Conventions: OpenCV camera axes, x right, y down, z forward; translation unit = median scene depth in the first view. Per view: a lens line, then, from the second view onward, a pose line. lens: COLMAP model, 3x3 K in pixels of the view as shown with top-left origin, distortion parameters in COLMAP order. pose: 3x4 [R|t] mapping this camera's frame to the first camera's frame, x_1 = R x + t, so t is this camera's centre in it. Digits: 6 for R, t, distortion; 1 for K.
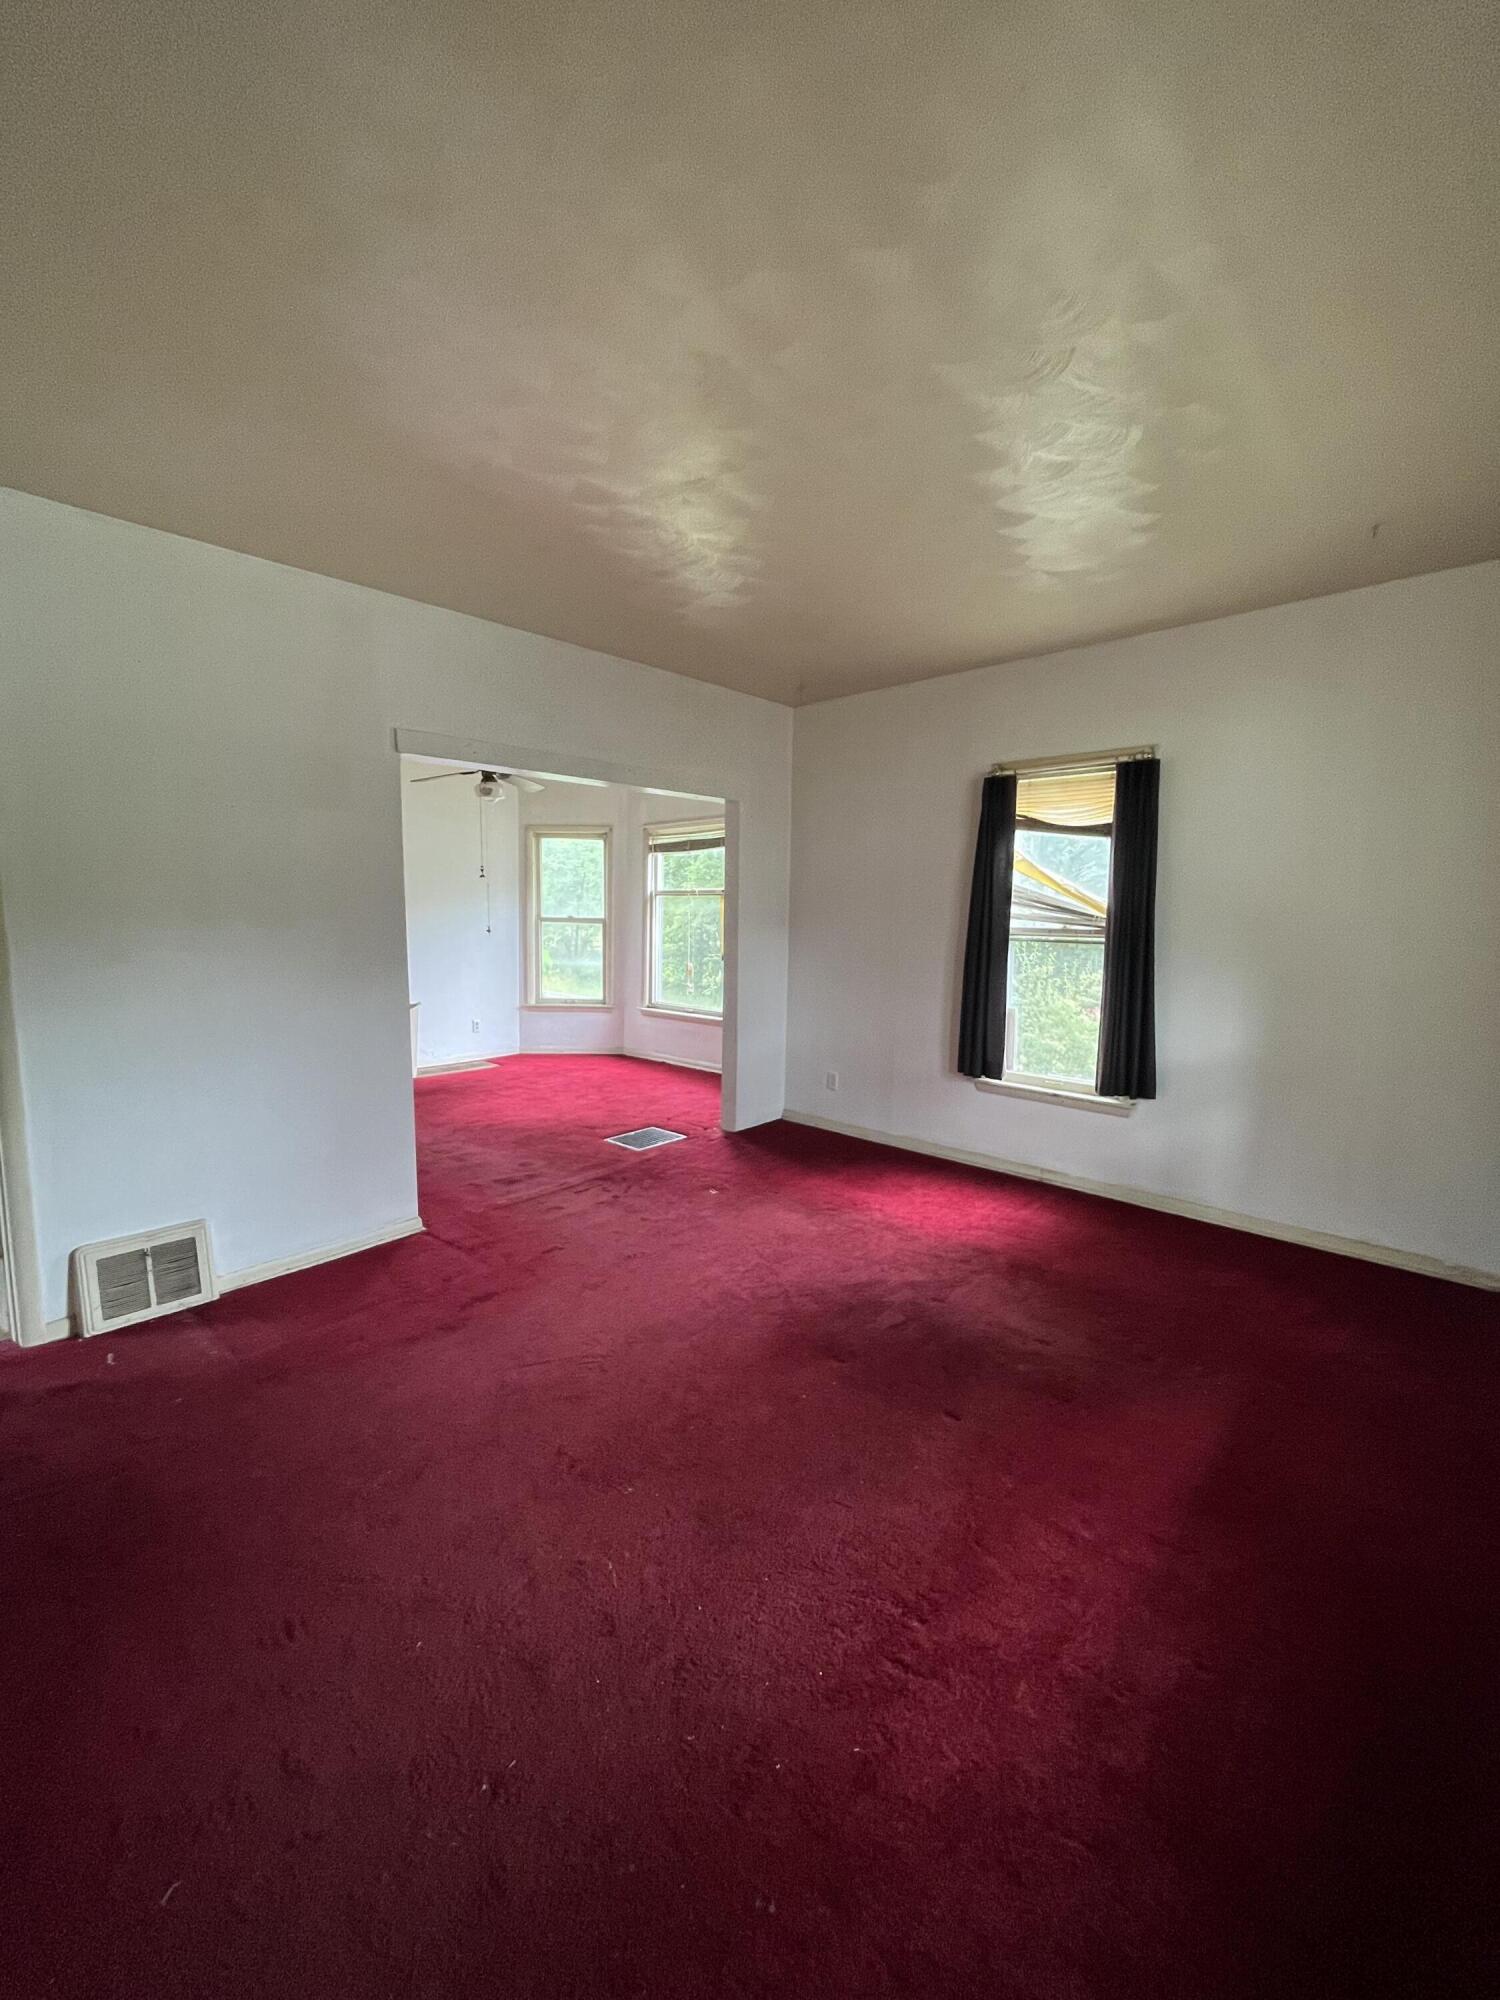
lens RADIAL K [[797.8, 0, 749.7], [0, 797.8, 993.5], [0, 0, 1]] dist [0.001961, 0.000191]
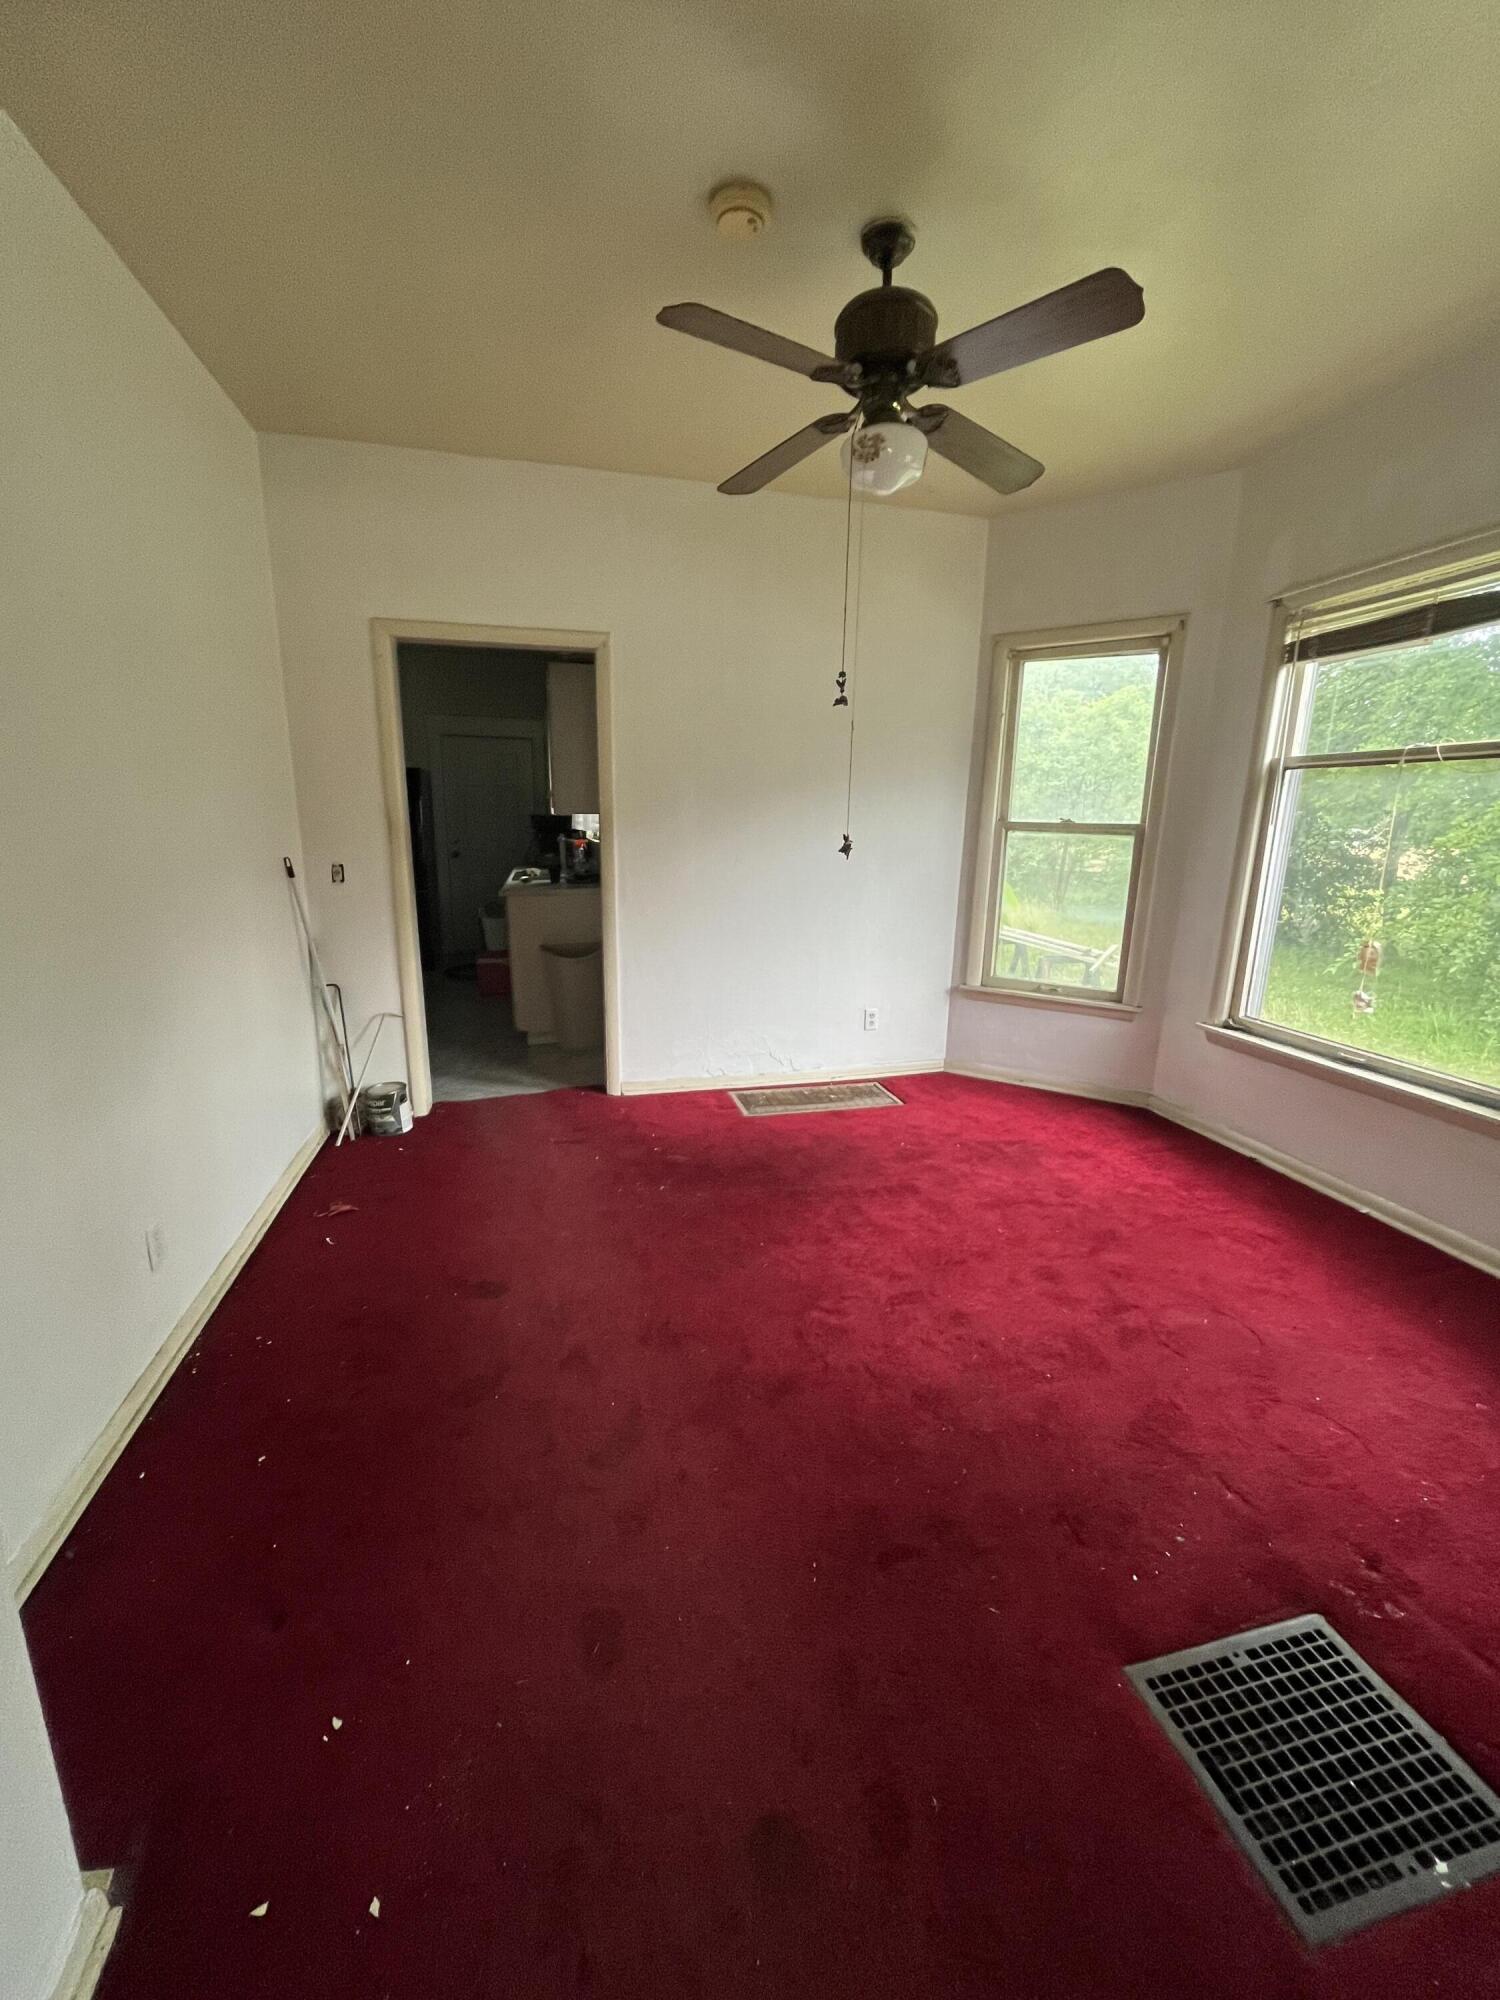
lens RADIAL K [[797.8, 0, 760.8], [0, 797.8, 1003.2], [0, 0, 1]] dist [0.001961, 0.000191]
pose [[0.842650, 0.121800, -0.524505, -0.110733], [-0.059480, 0.989175, 0.134147, -0.039062], [0.535166, -0.081841, 0.840773, 0.471050]]
